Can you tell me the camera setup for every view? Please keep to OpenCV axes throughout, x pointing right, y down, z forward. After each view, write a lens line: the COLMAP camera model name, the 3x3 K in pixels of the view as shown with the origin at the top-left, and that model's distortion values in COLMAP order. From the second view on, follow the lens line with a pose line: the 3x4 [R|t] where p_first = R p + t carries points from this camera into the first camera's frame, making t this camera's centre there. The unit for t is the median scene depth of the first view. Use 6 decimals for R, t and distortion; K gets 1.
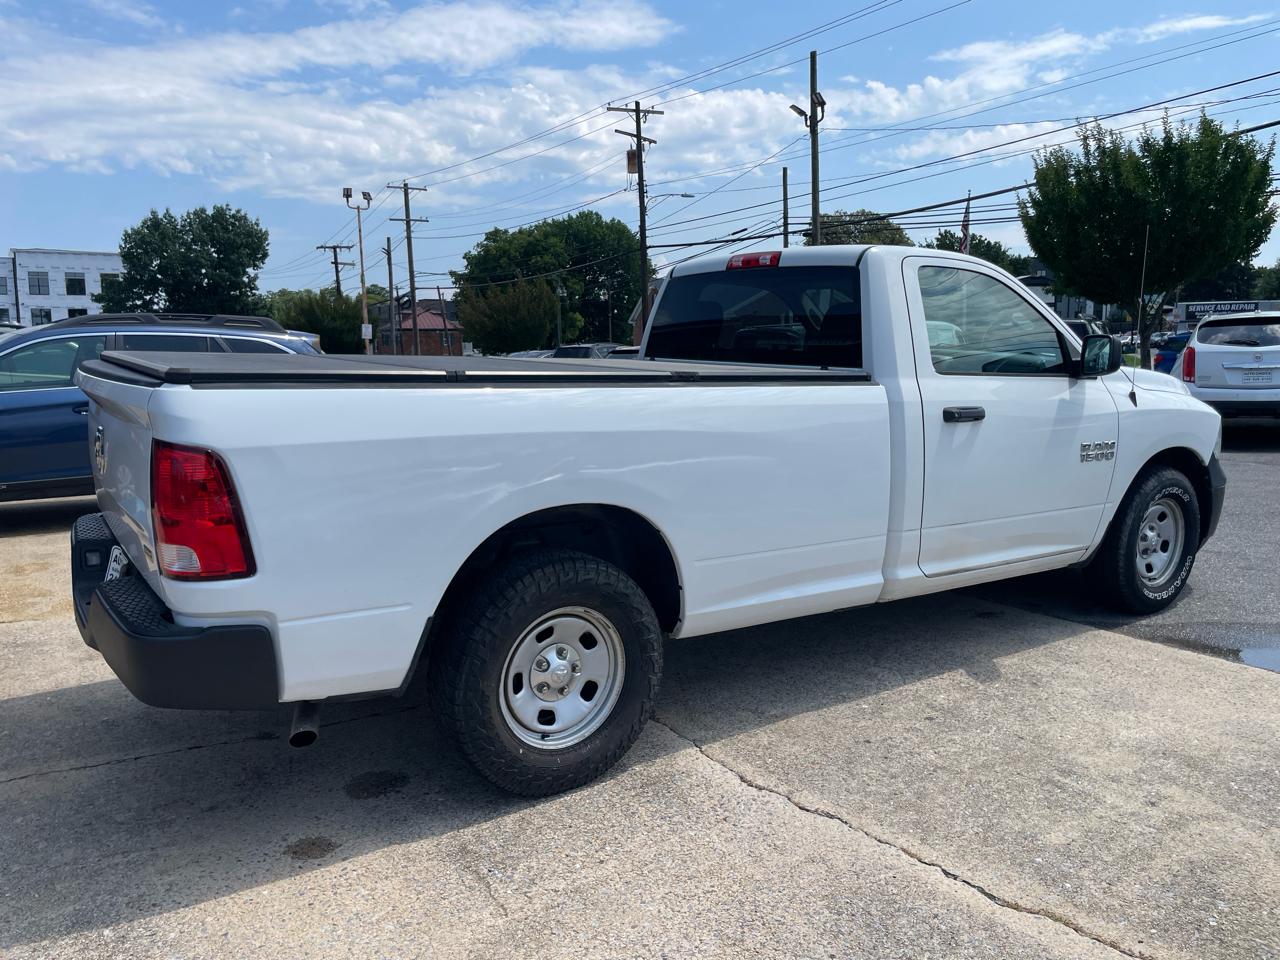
lens RADIAL K [[968.9, 0, 633.9], [0, 968.9, 489.3], [0, 0, 1]] dist [0.083706, -0.113959]
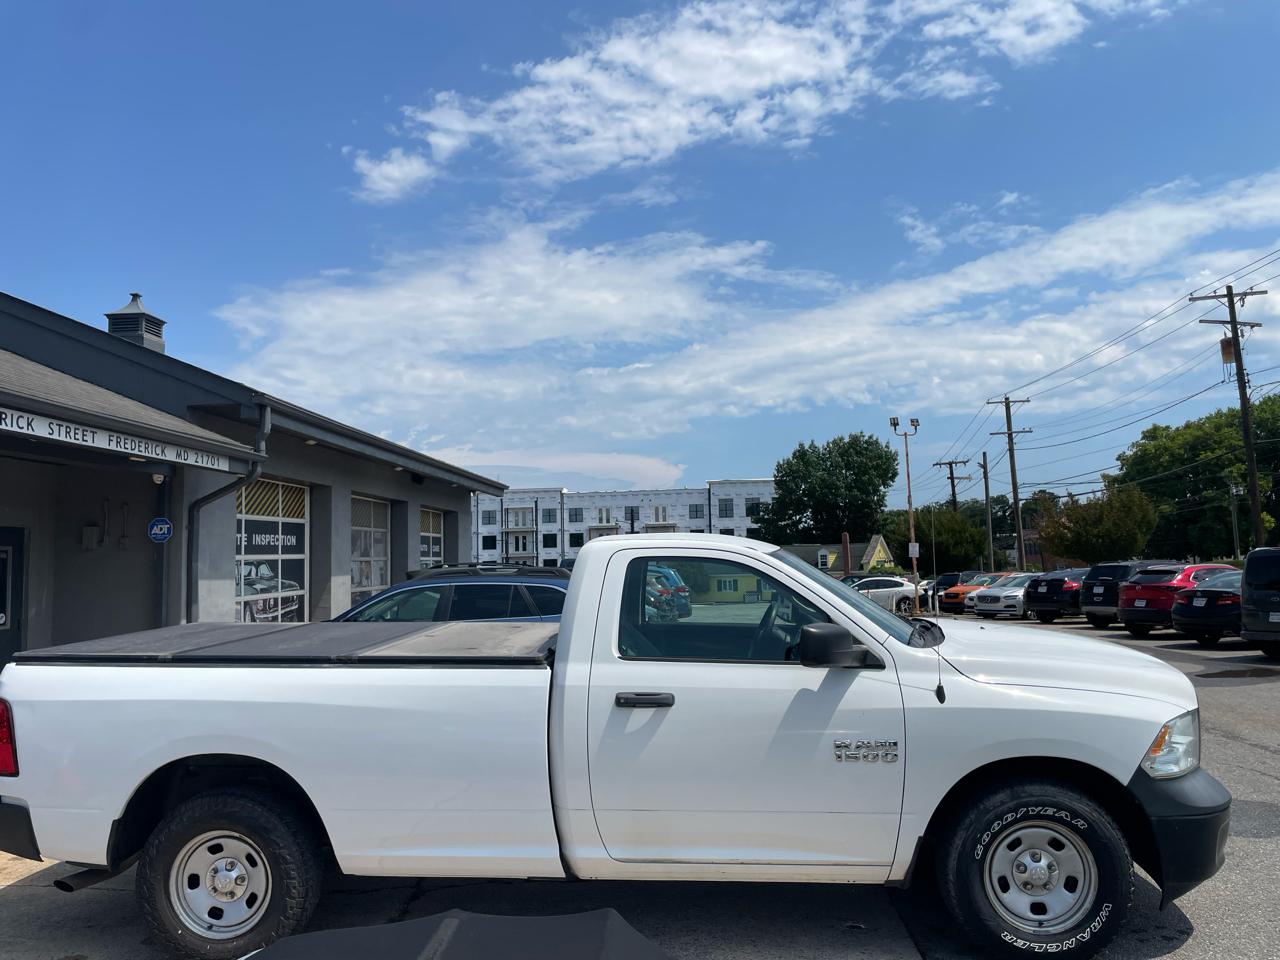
lens RADIAL K [[968.9, 0, 647.4], [0, 968.9, 464.9], [0, 0, 1]] dist [0.083706, -0.113959]
pose [[0.794332, -0.070329, -0.603399, 0.440083], [-0.072068, 0.975352, -0.208554, -0.046975], [0.603193, 0.209147, 0.769685, 0.060377]]
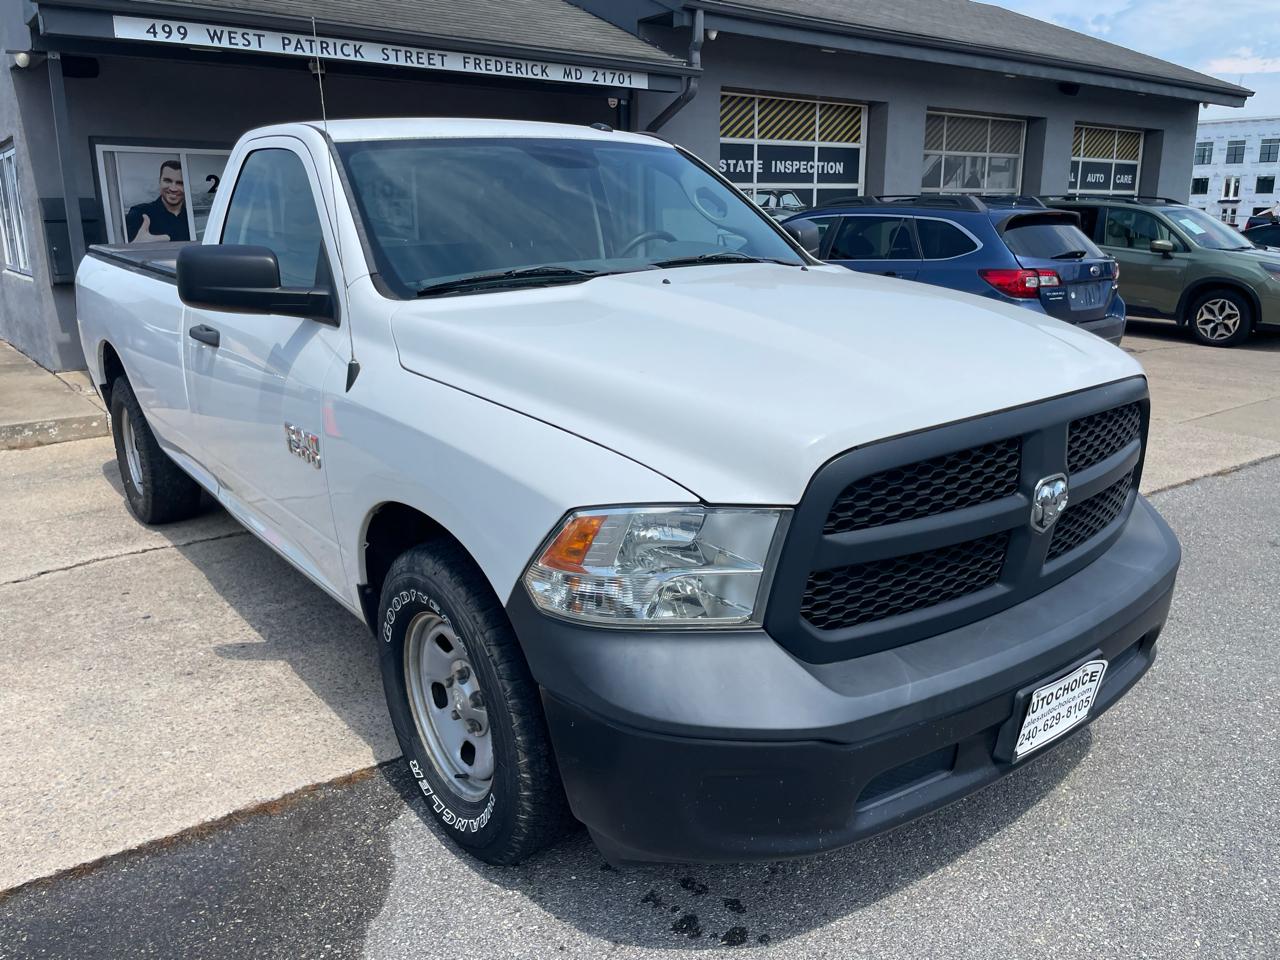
lens RADIAL K [[968.9, 0, 639.6], [0, 968.9, 466.5], [0, 0, 1]] dist [0.083706, -0.113959]
pose [[0.064269, 0.253020, -0.965324, 0.533133], [-0.140496, 0.959983, 0.242266, -0.099489], [0.987993, 0.120054, 0.097246, 0.573475]]
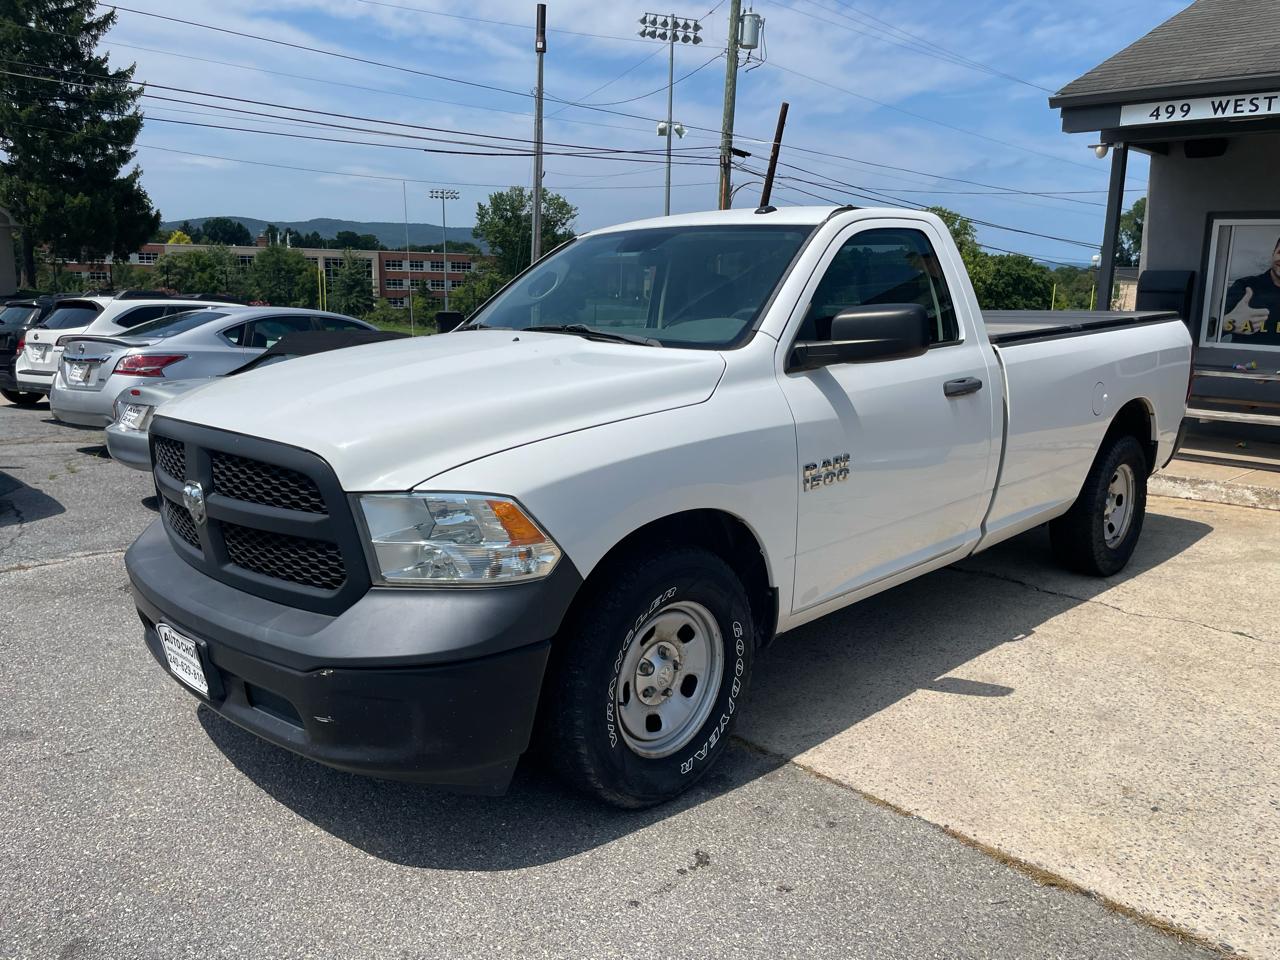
lens RADIAL K [[968.9, 0, 648.8], [0, 968.9, 462.8], [0, 0, 1]] dist [0.083706, -0.113959]
pose [[-0.978998, 0.030223, -0.201617, 0.249518], [-0.038079, 0.944438, 0.326475, -0.165381], [0.200282, 0.327296, -0.923452, 0.990497]]
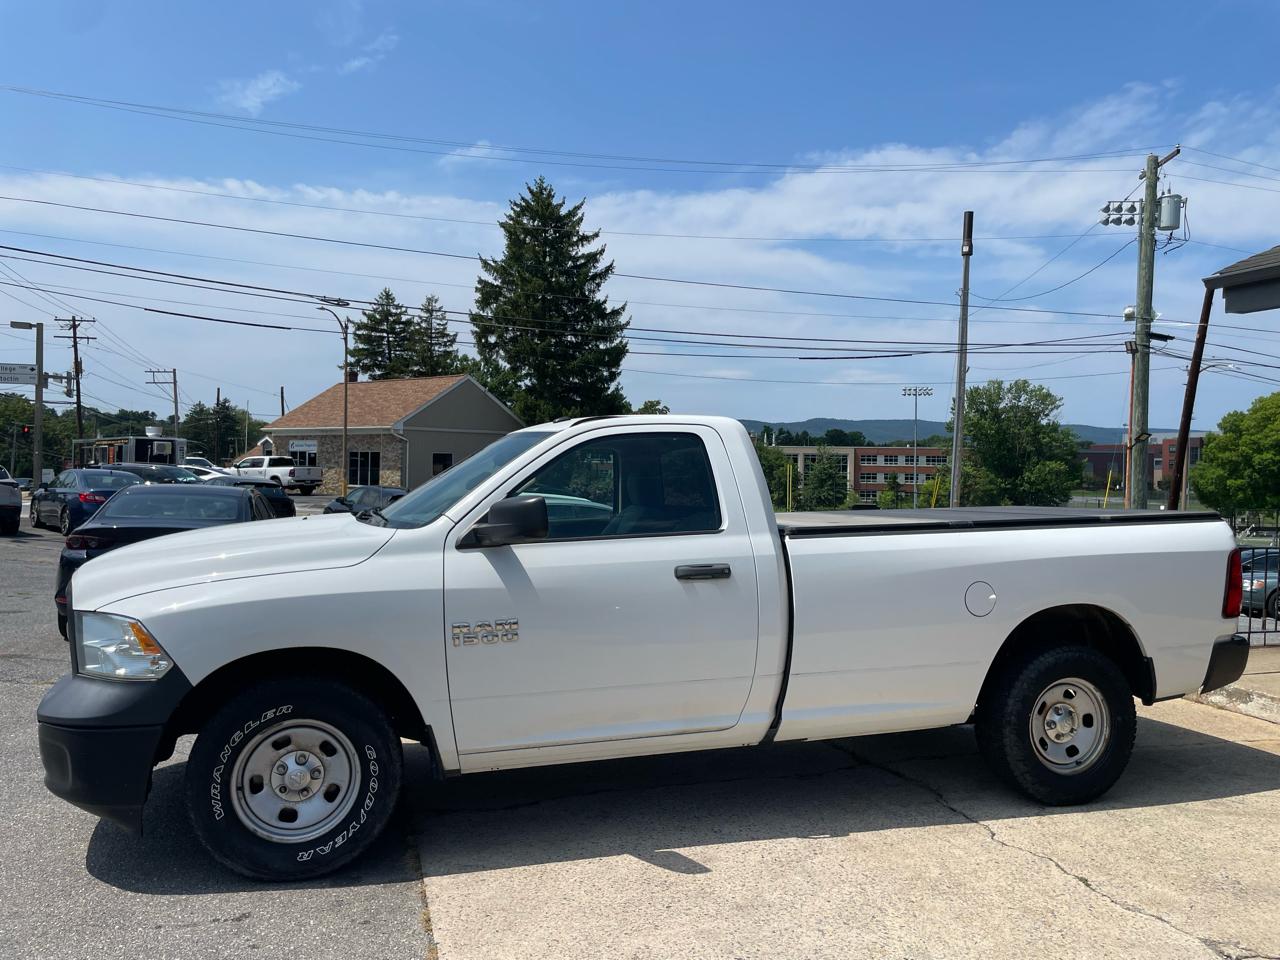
lens RADIAL K [[968.9, 0, 639.7], [0, 968.9, 467.9], [0, 0, 1]] dist [0.083706, -0.113959]
pose [[-0.958527, -0.002451, 0.284993, -0.070334], [0.039251, 0.989299, 0.140522, -0.178031], [-0.282288, 0.145881, -0.948173, 1.053131]]
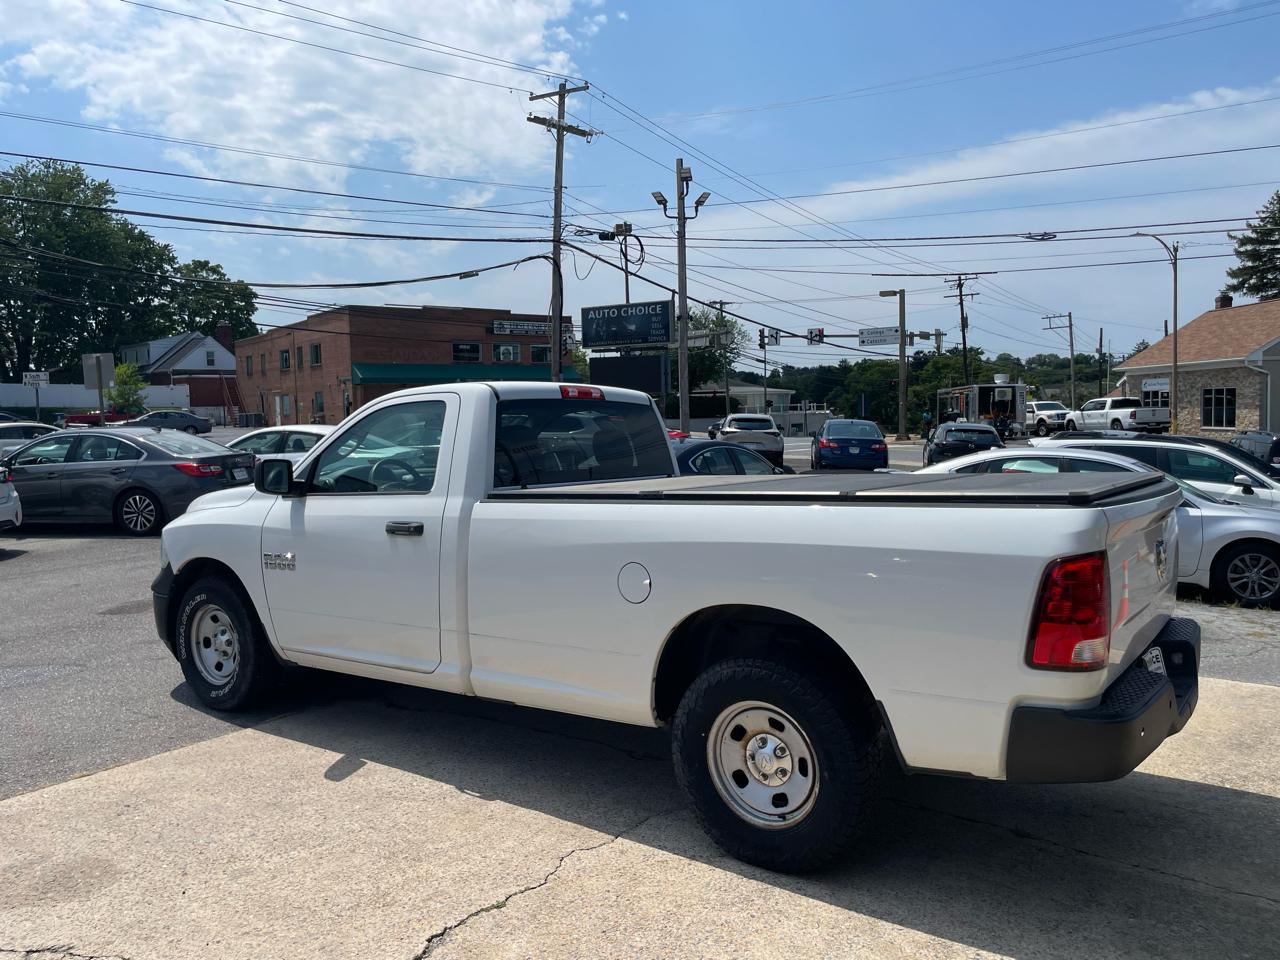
lens RADIAL K [[968.9, 0, 625.5], [0, 968.9, 465.9], [0, 0, 1]] dist [0.083706, -0.113959]
pose [[-0.354728, -0.032132, 0.934417, -0.484993], [0.164039, 0.981768, 0.096033, -0.125663], [-0.920467, 0.187346, -0.342989, 0.678748]]
